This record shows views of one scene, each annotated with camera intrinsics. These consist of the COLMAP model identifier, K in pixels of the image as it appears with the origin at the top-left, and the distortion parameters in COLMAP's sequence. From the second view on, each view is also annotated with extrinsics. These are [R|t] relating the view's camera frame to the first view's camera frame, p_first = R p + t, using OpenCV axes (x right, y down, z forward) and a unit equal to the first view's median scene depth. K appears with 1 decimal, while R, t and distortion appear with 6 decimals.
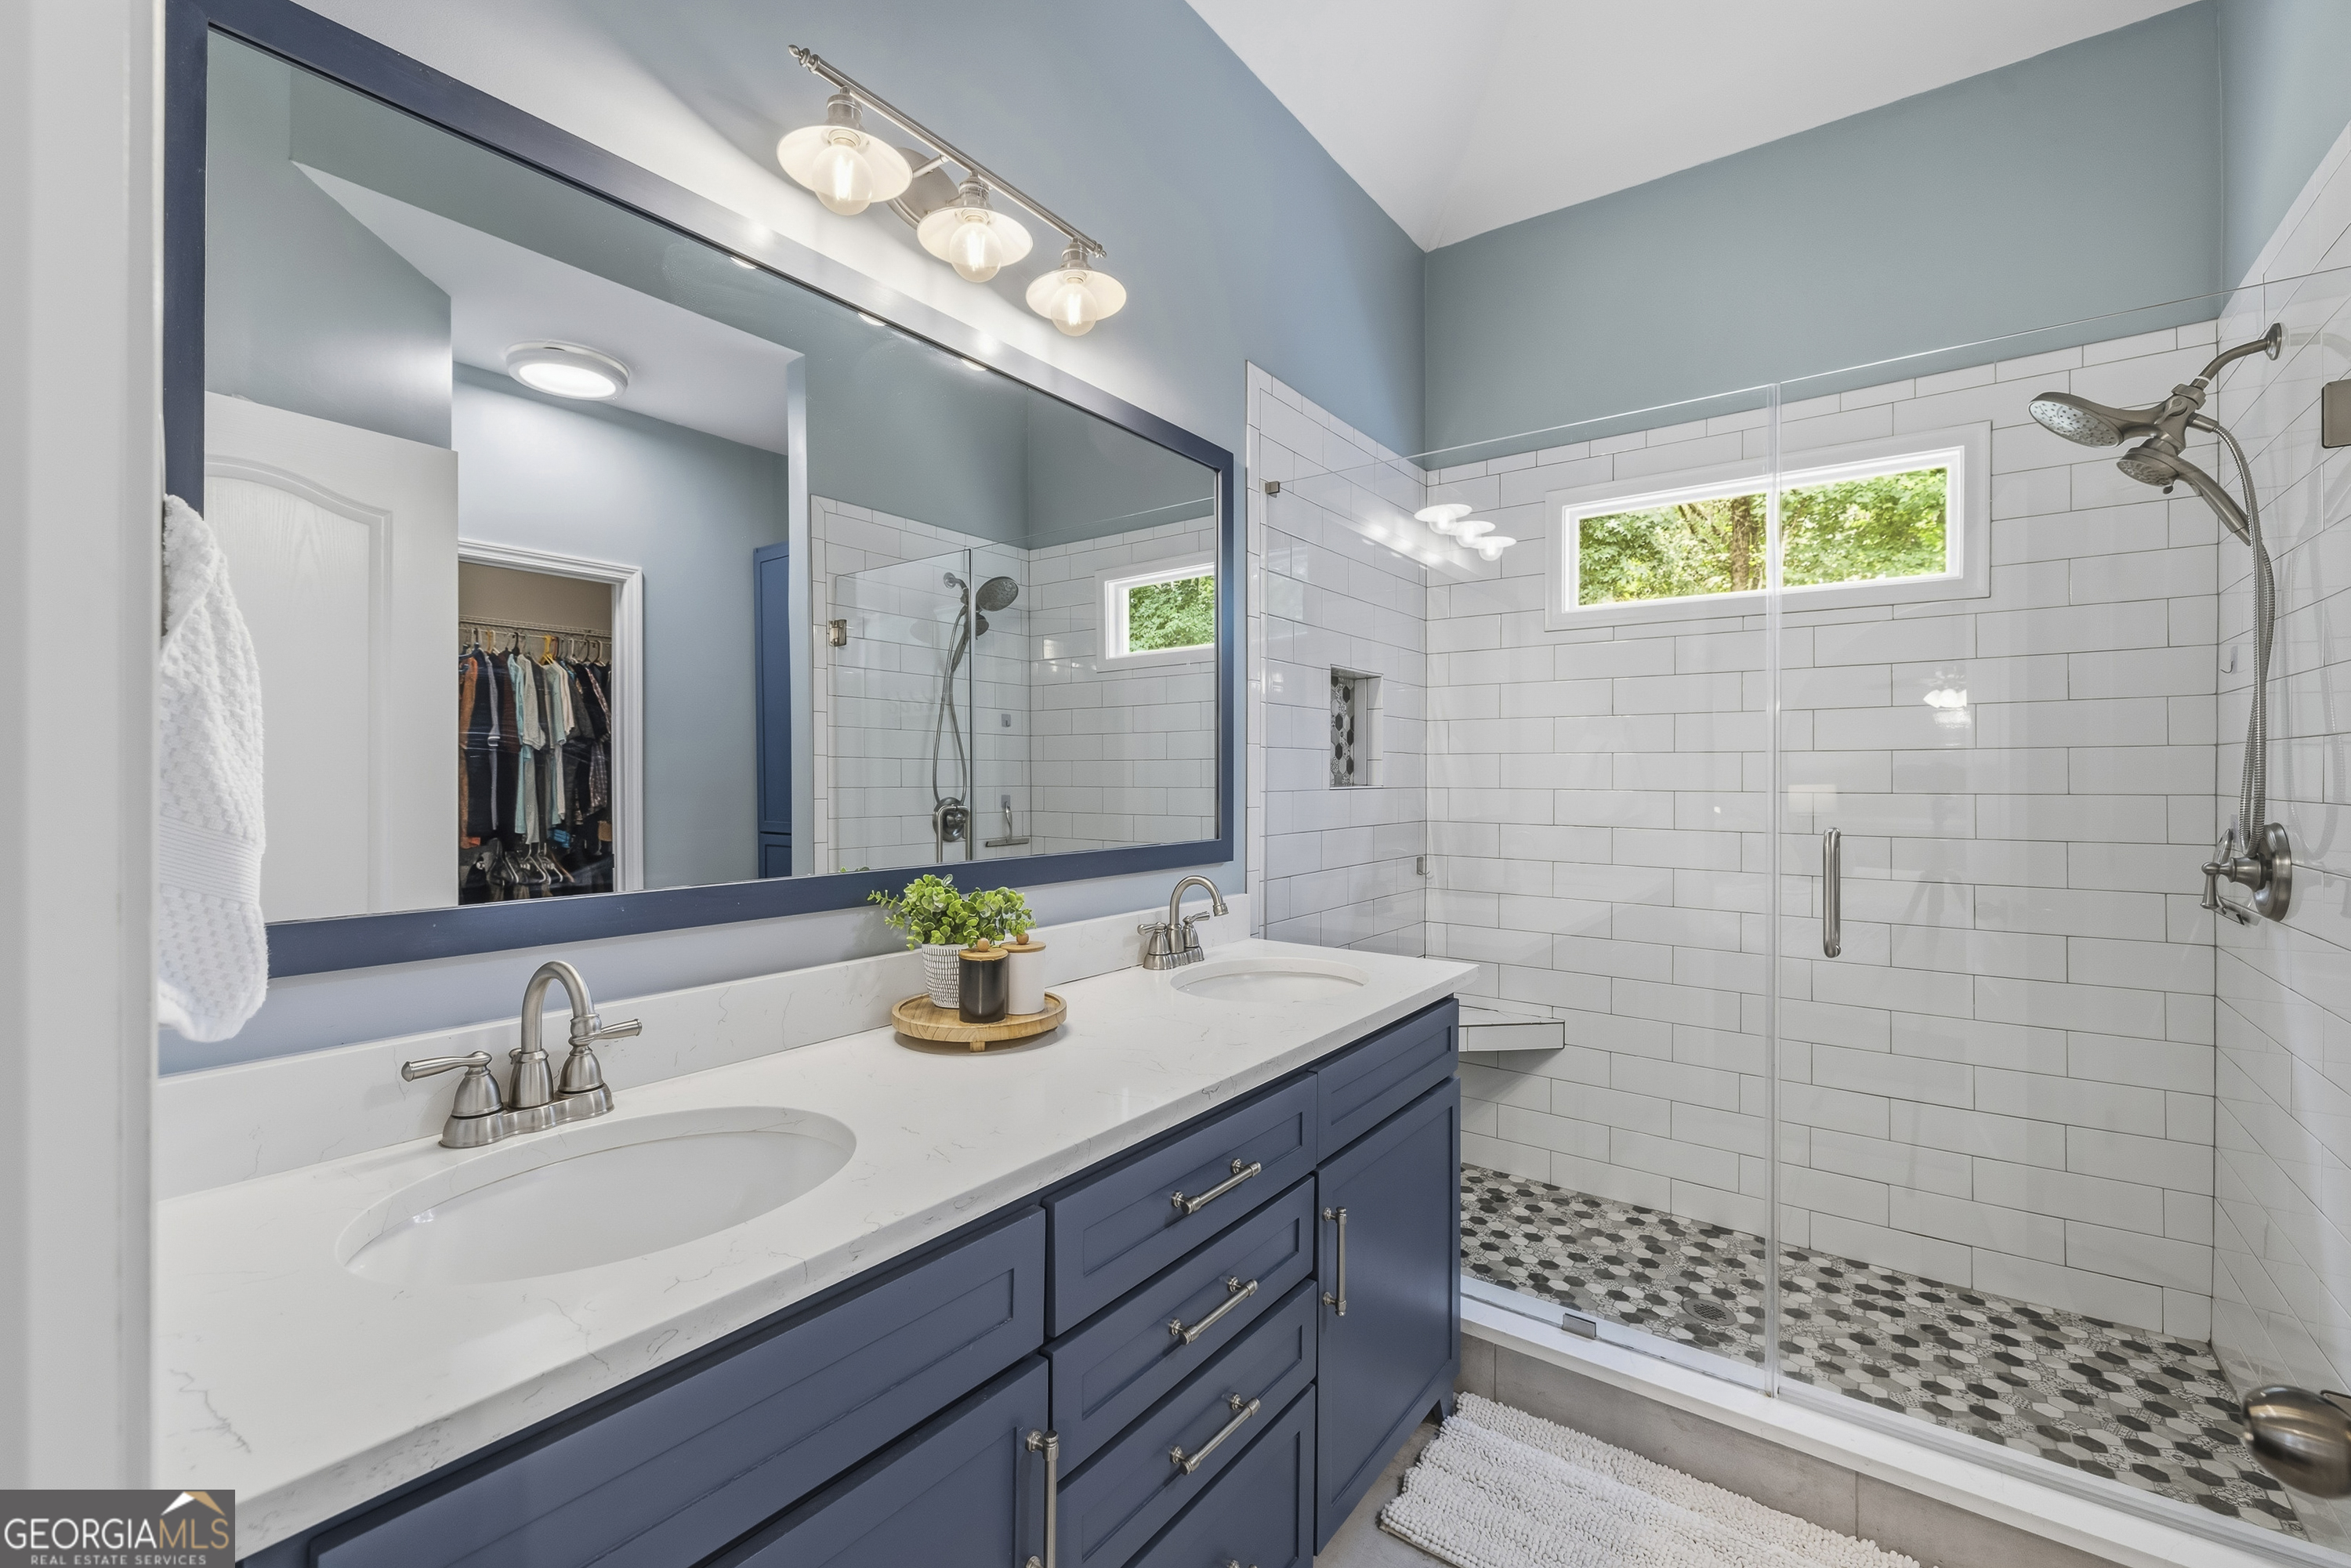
lens RADIAL K [[1006.8, 0, 1175.8], [0, 1006.8, 783.2], [0, 0, 1]] dist [-0.003243, 0.000395]
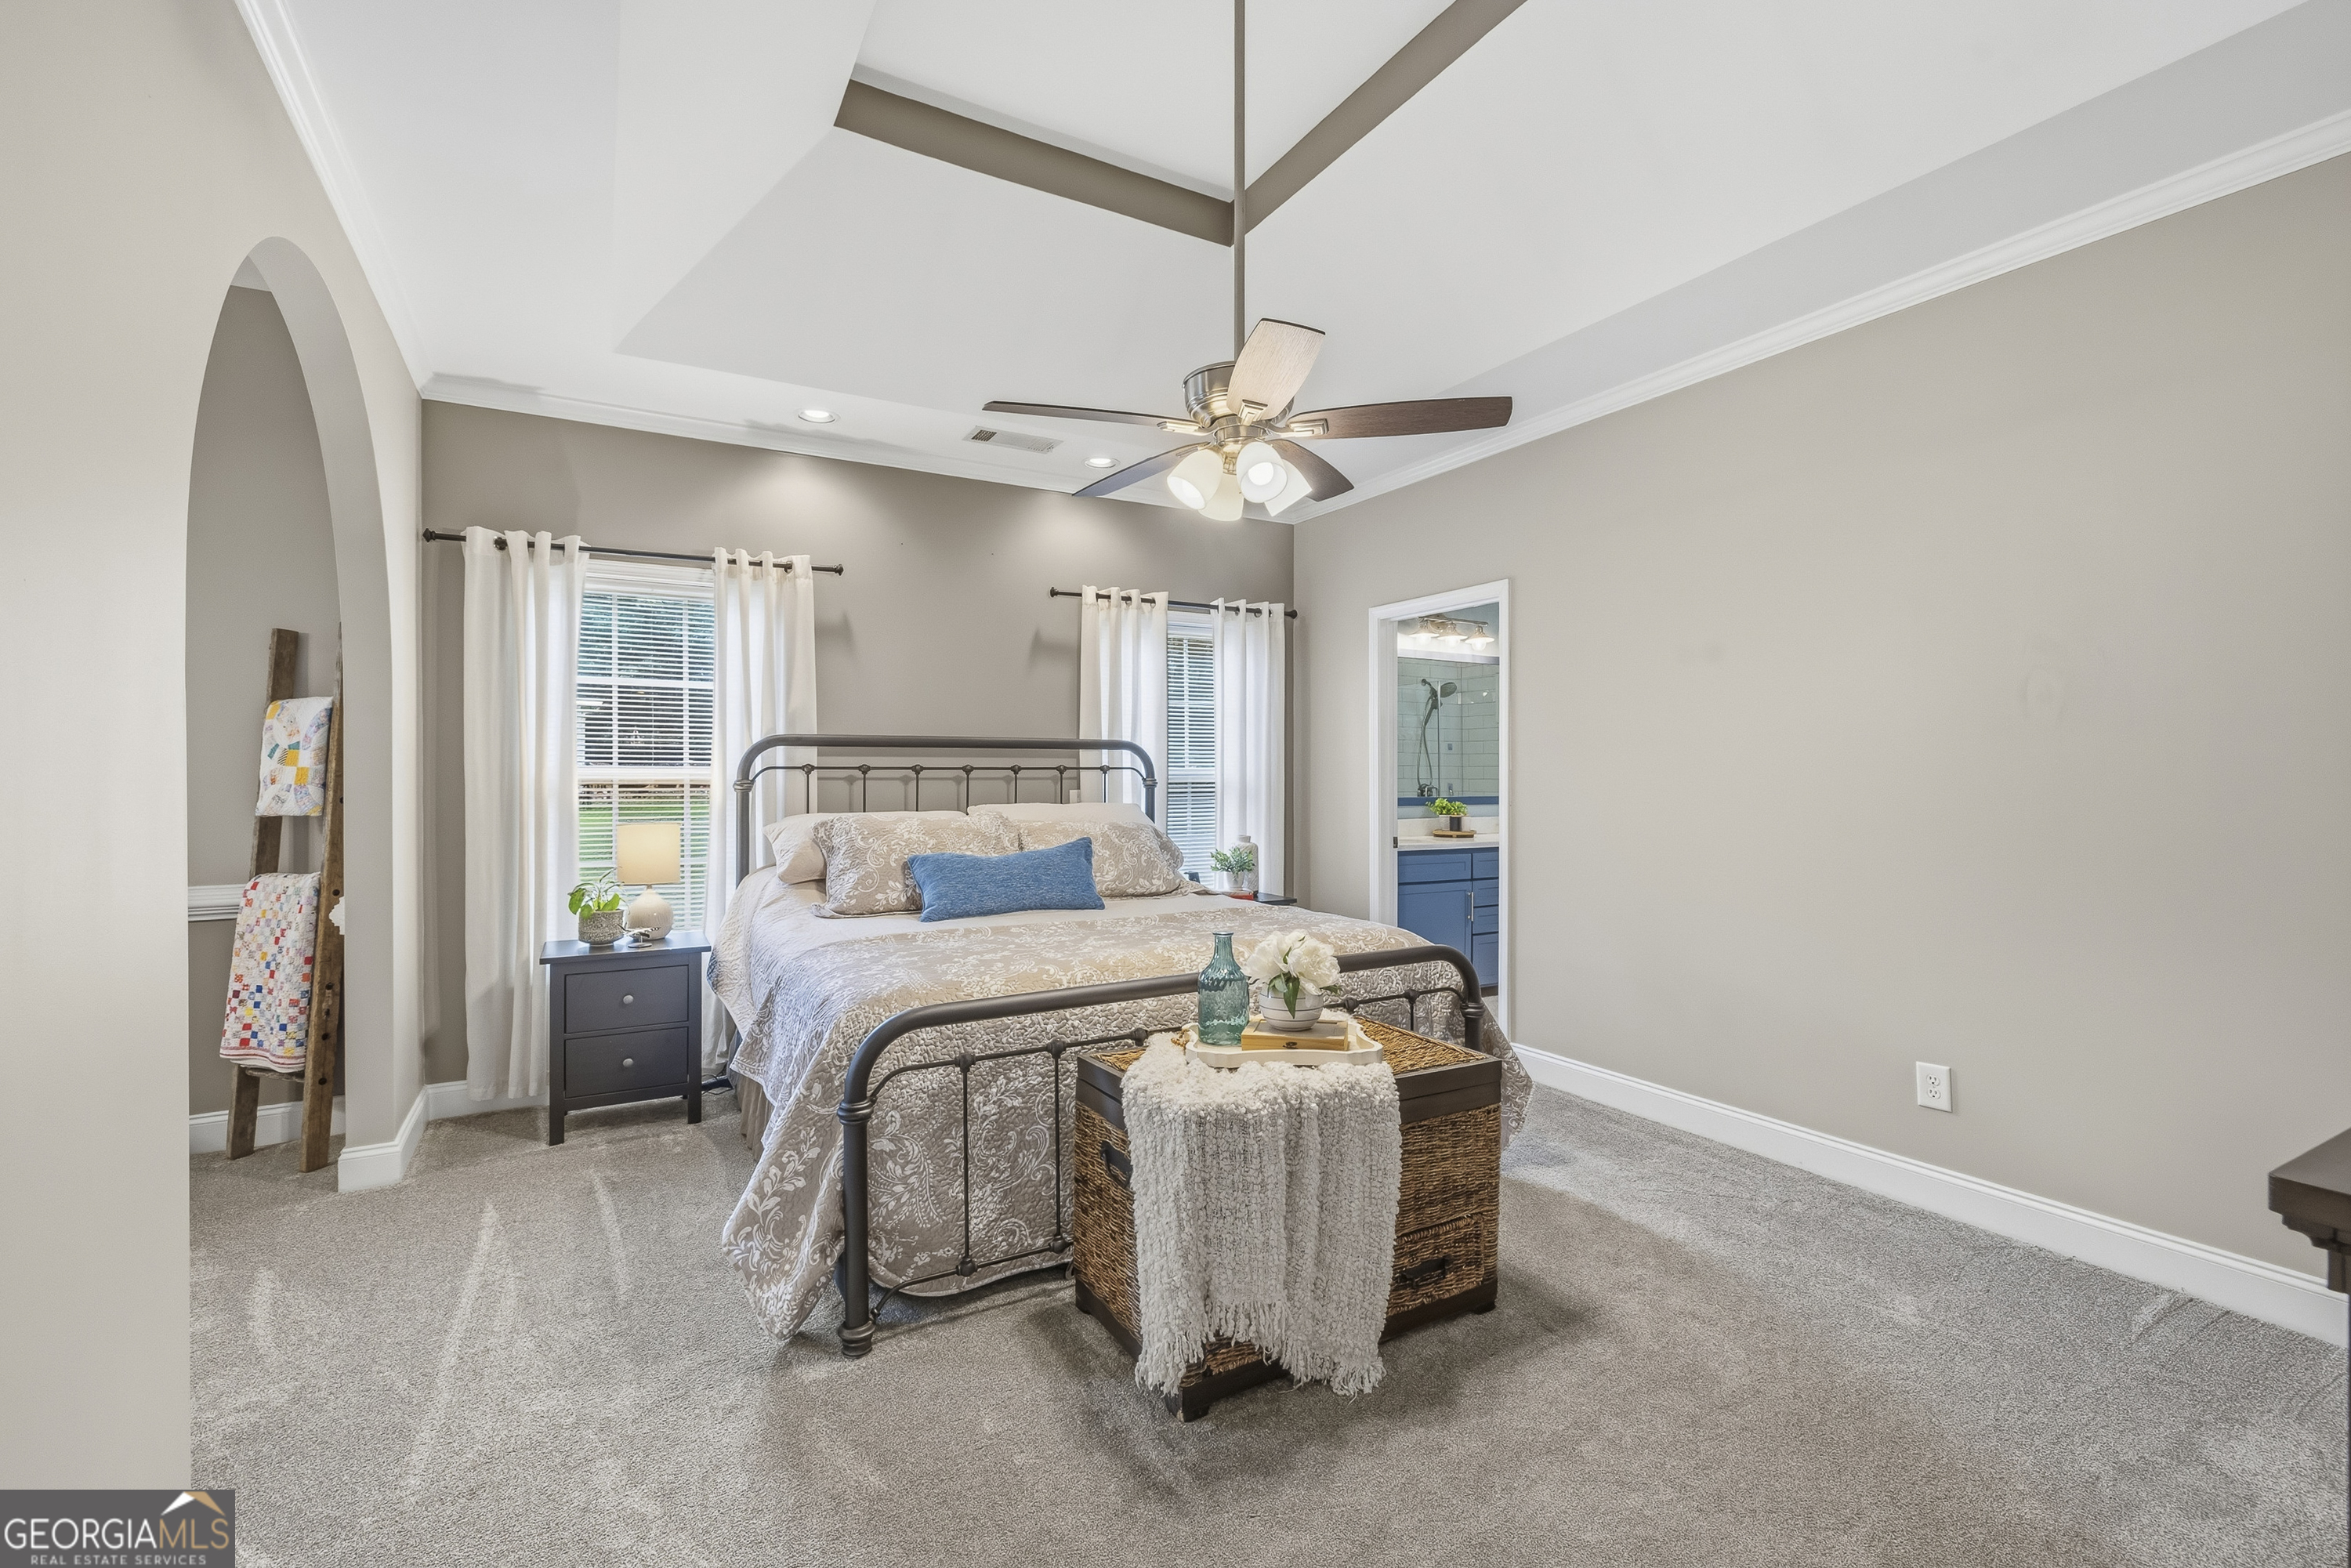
lens RADIAL K [[1006.8, 0, 1171.5], [0, 1006.8, 776.9], [0, 0, 1]] dist [-0.003243, 0.000395]
pose [[0.915074, 0.003726, -0.403269, 0.421985], [-0.004128, 0.999991, -0.000128, 0.005000], [0.403265, 0.001781, 0.915082, -3.337547]]
